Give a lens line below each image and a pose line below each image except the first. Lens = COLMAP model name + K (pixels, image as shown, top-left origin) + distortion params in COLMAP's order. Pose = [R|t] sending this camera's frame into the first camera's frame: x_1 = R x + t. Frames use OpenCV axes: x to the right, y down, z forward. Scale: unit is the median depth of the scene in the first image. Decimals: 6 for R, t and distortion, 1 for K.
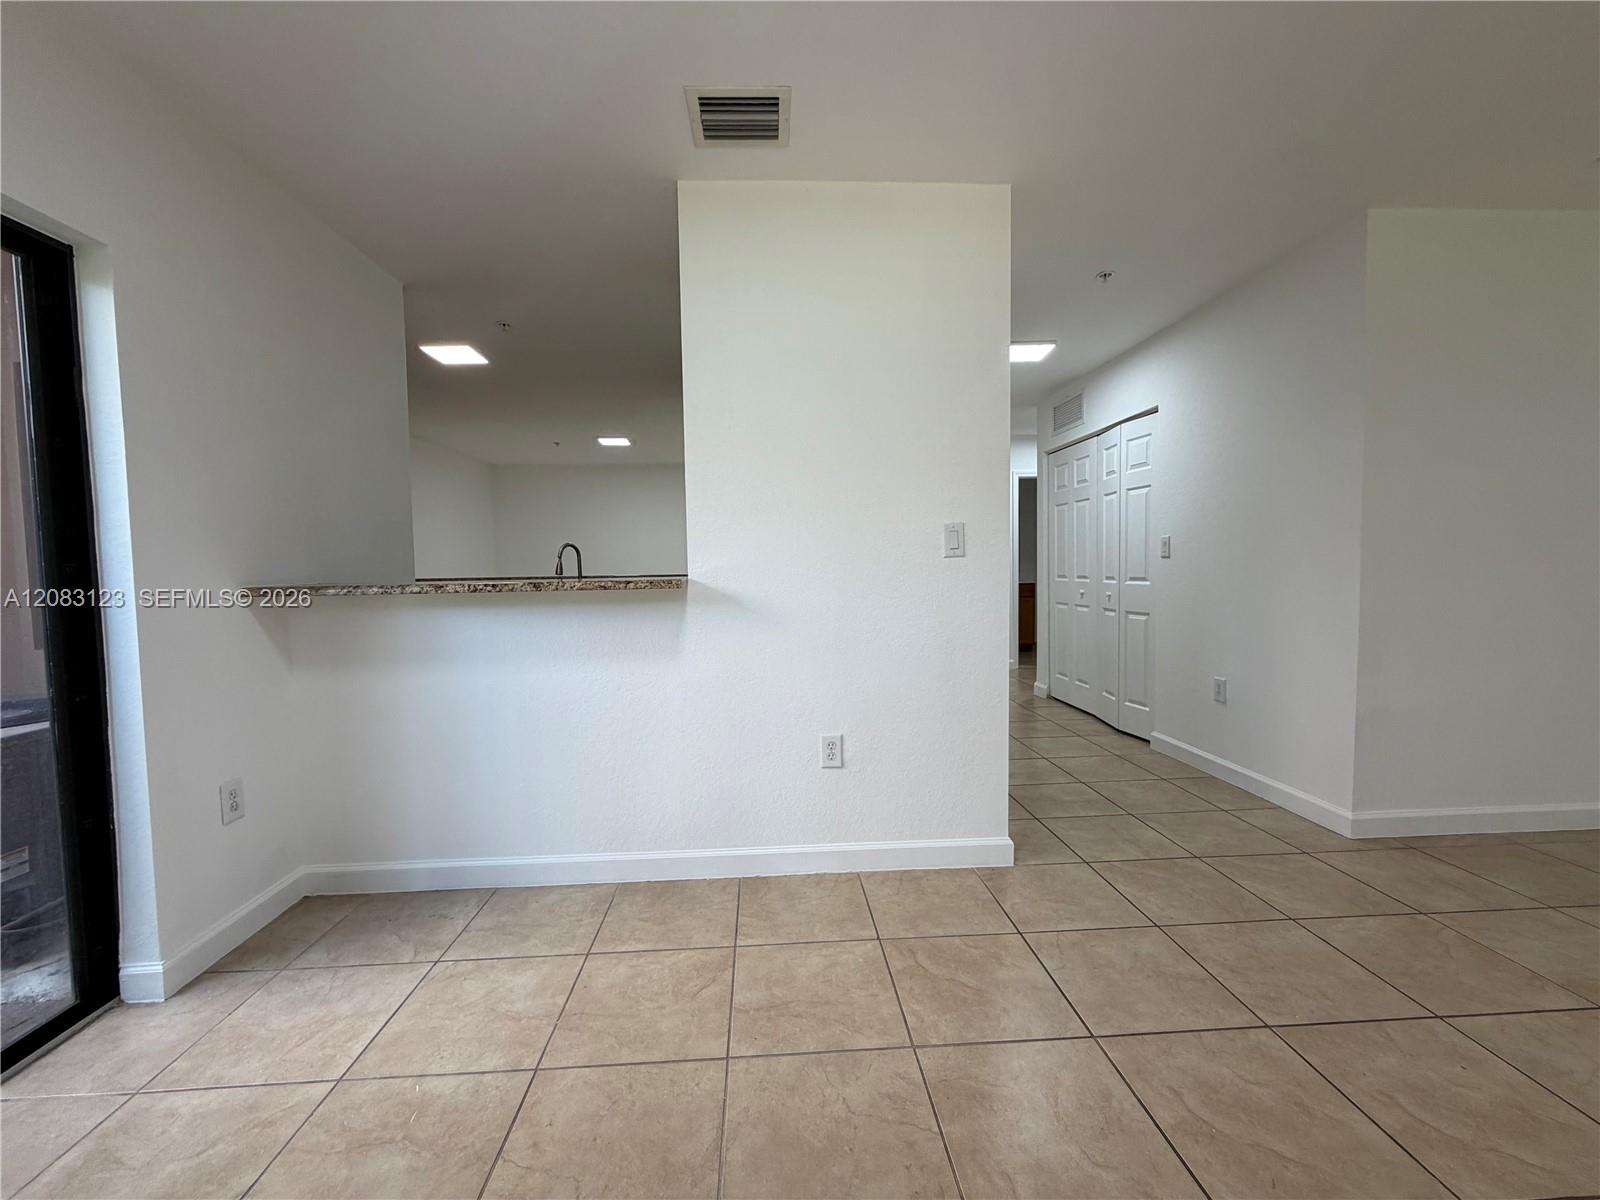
lens RADIAL K [[640.0, 0, 795.3], [0, 640.0, 600.7], [0, 0, 1]] dist [0.001447, -0.000095]
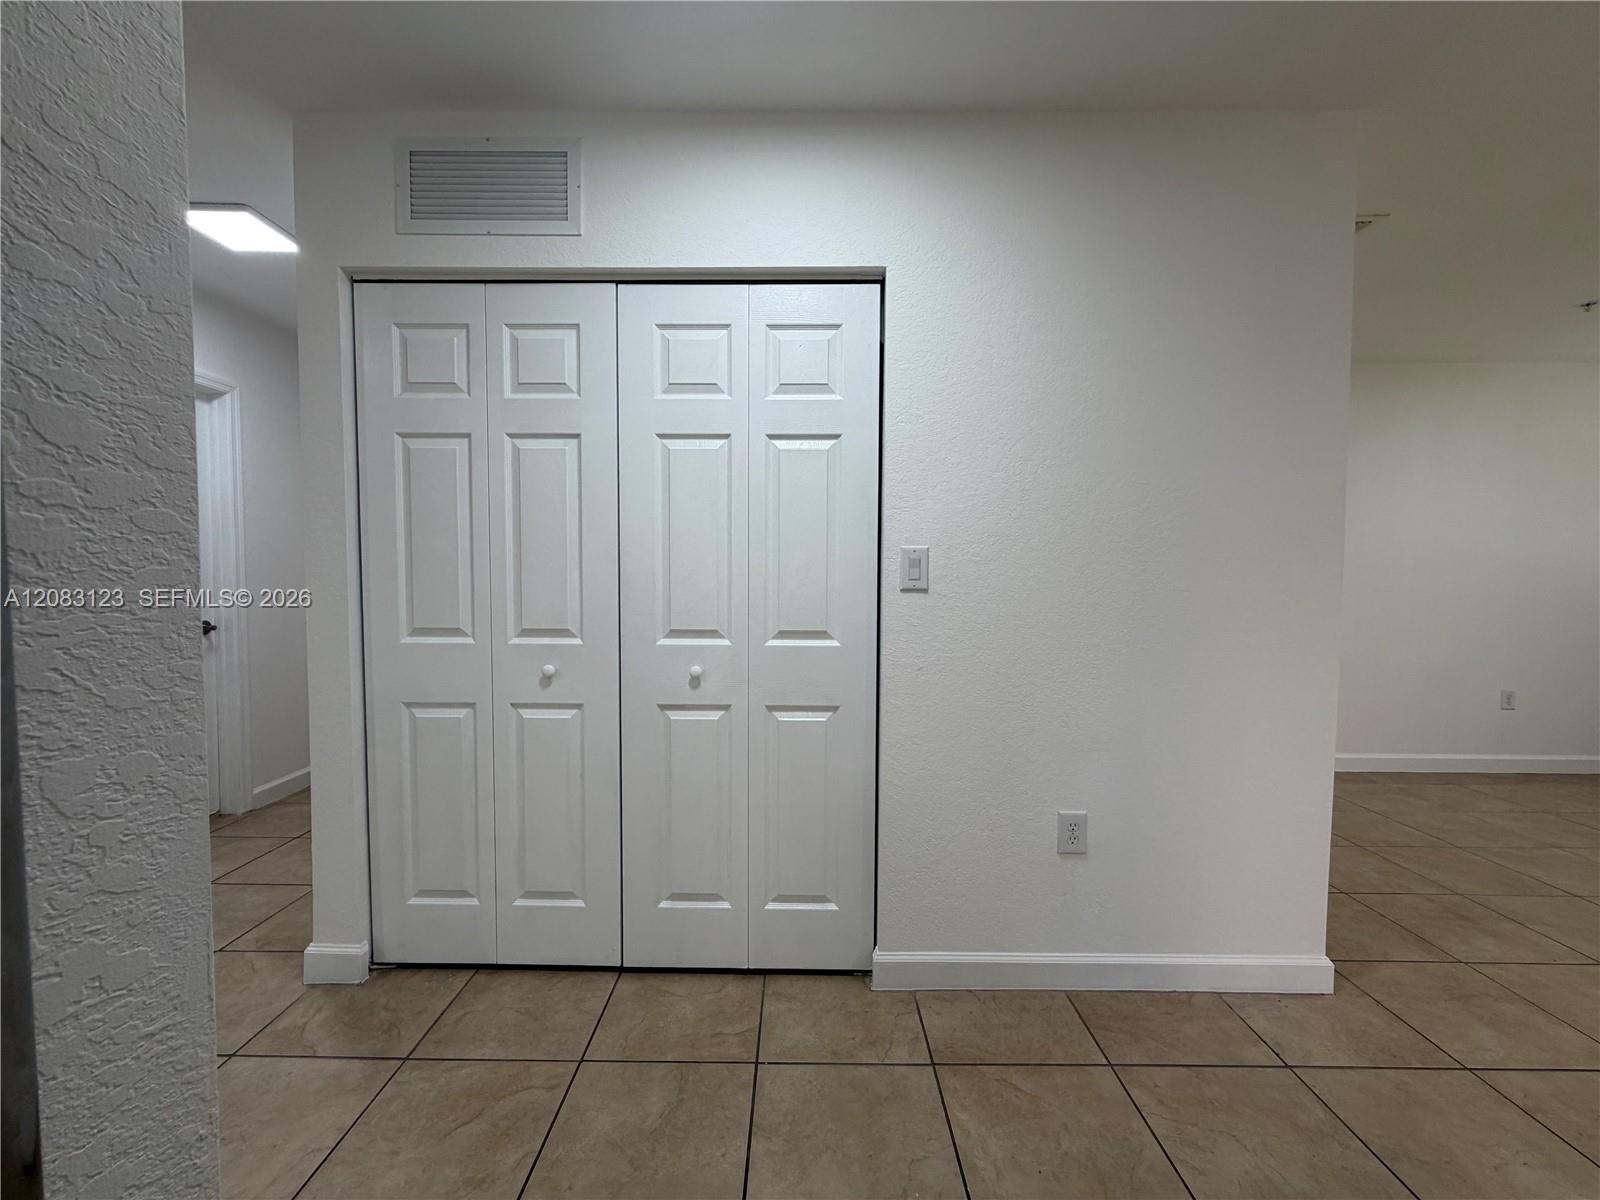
lens RADIAL K [[640.0, 0, 795.3], [0, 640.0, 600.7], [0, 0, 1]] dist [0.001447, -0.000095]
pose [[0.061257, -0.025927, 0.997785, 0.136552], [0.042478, 0.998825, 0.023346, -0.116766], [-0.997218, 0.040954, 0.062286, 1.647629]]
